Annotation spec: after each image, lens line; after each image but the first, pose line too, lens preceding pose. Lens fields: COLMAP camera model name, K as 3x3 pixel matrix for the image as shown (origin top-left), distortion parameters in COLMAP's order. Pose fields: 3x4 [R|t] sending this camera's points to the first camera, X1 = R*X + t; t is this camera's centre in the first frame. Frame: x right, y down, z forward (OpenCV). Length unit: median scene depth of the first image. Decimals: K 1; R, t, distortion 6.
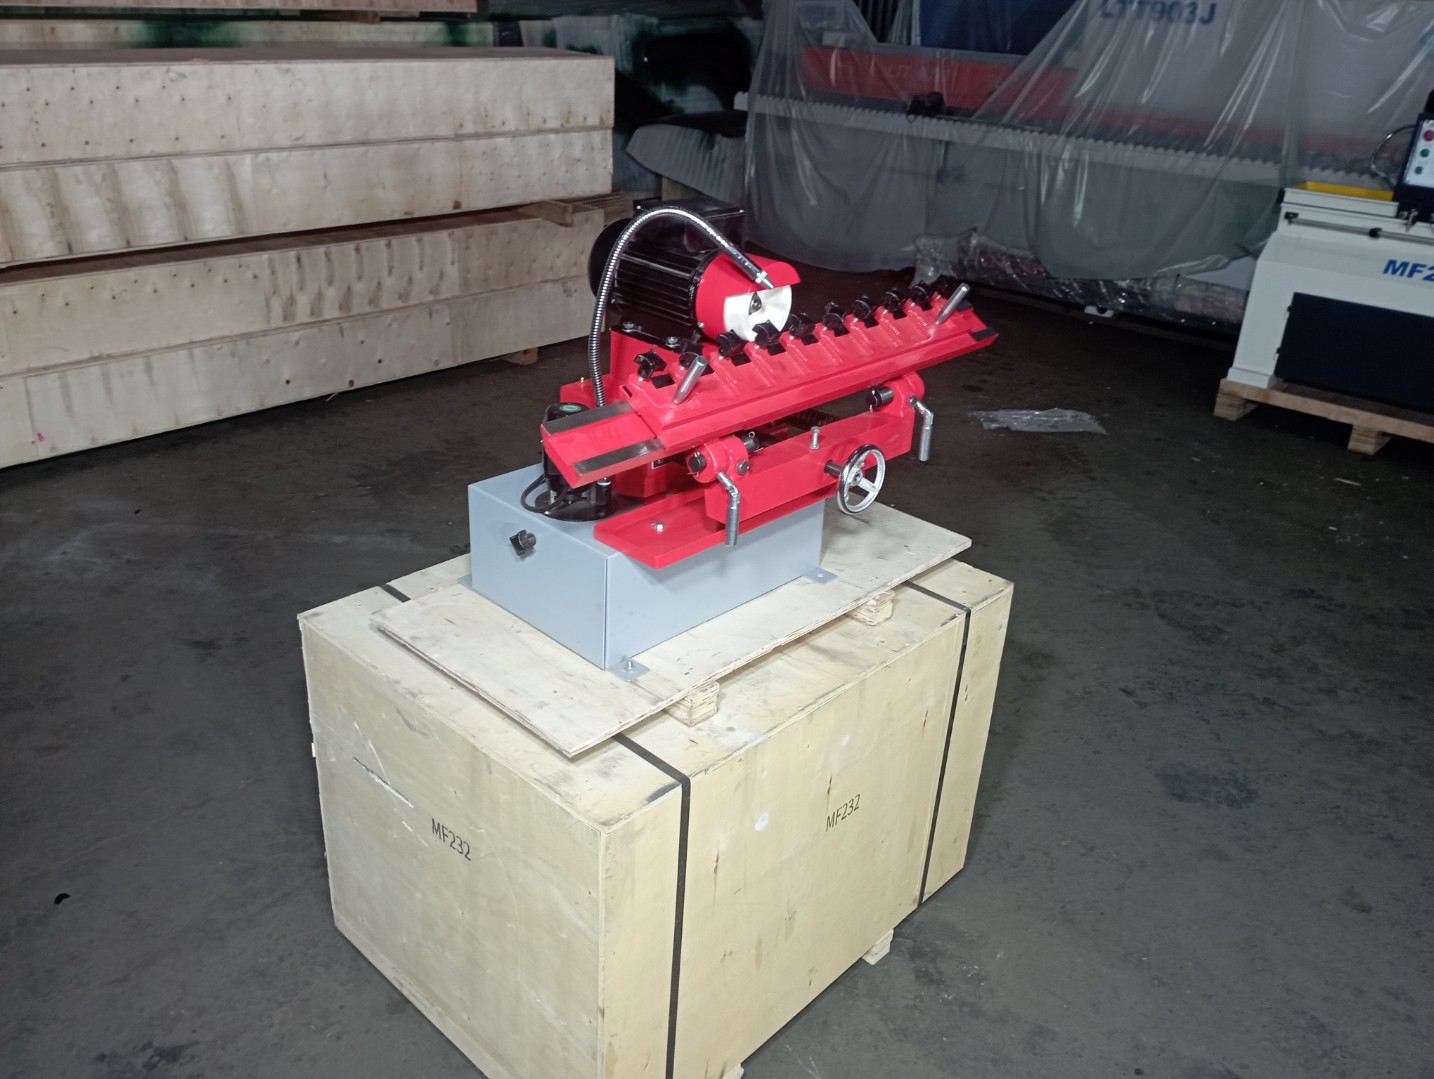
lens RADIAL K [[1189.3, 0, 714.7], [0, 1189.3, 534.1], [0, 0, 1]] dist [0.102411, -0.135375]
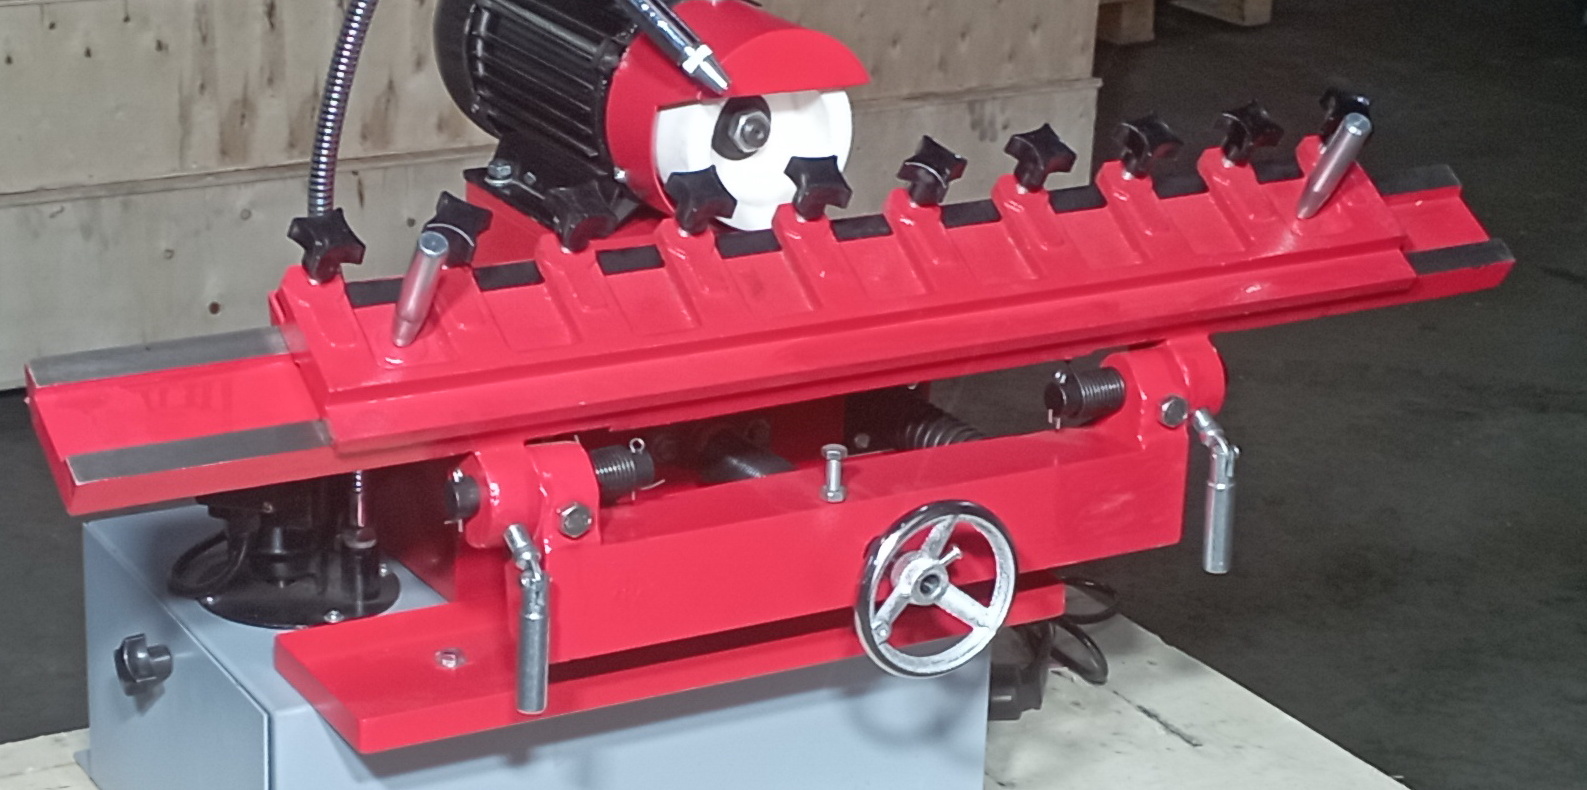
lens RADIAL K [[3381.6, 0, 689.6], [0, 3381.6, 534.2], [0, 0, 1]] dist [0.087845, 0.170384]
pose [[0.950535, 0.091789, -0.296744, 0.144718], [-0.117115, 0.990740, -0.068690, 0.008069], [0.287691, 0.100045, 0.952483, -0.026233]]
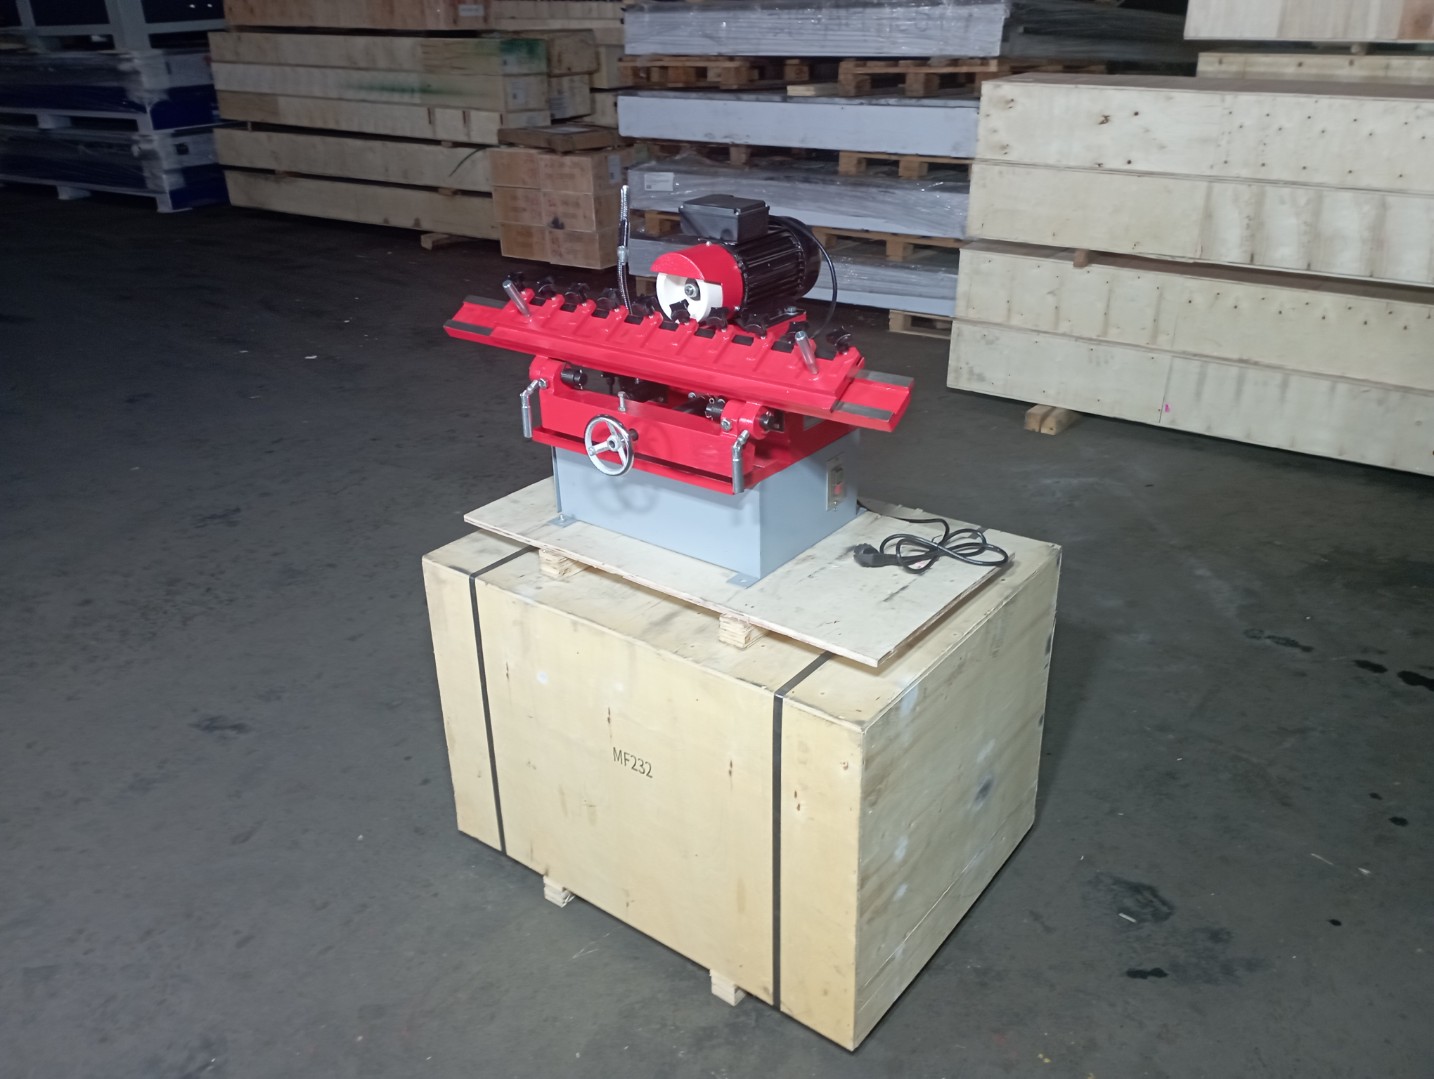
lens RADIAL K [[1189.3, 0, 714.7], [0, 1189.3, 534.1], [0, 0, 1]] dist [0.102411, -0.135375]
pose [[0.094729, 0.373190, -0.922906, 0.469684], [-0.403332, 0.861965, 0.307149, -0.140508], [0.910137, 0.343141, 0.232173, 0.334822]]
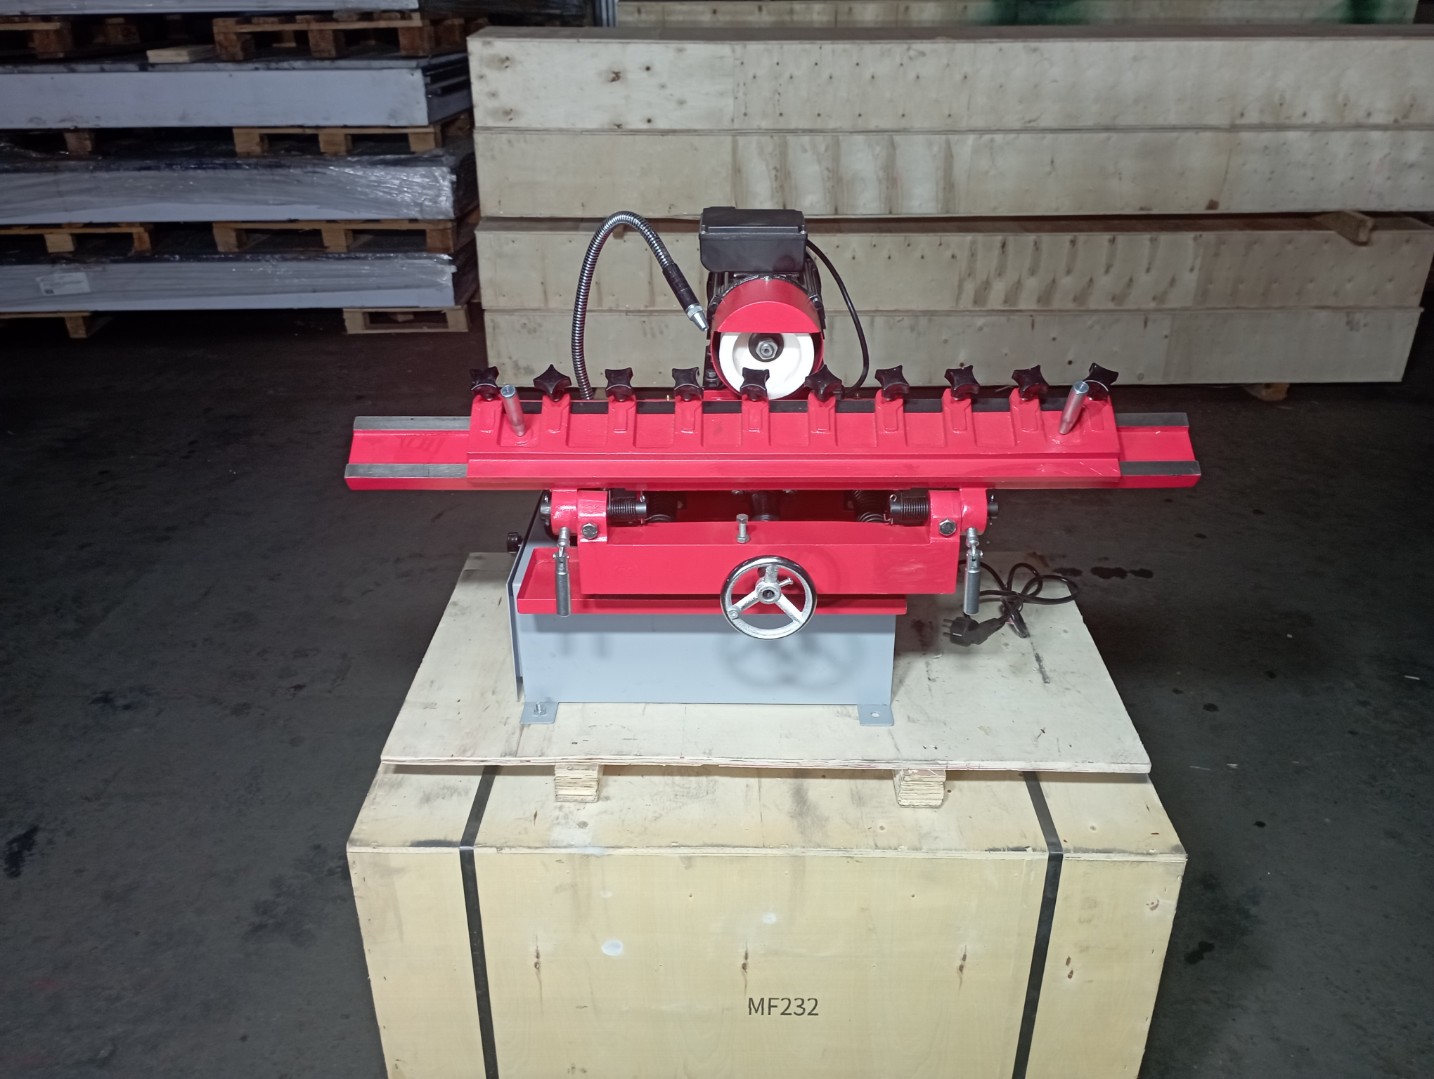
lens RADIAL K [[1189.3, 0, 714.7], [0, 1189.3, 534.1], [0, 0, 1]] dist [0.102411, -0.135375]
pose [[0.669021, 0.293643, -0.682778, 0.235966], [-0.283087, 0.950076, 0.131216, -0.067962], [0.687221, 0.105500, 0.718747, 0.167450]]
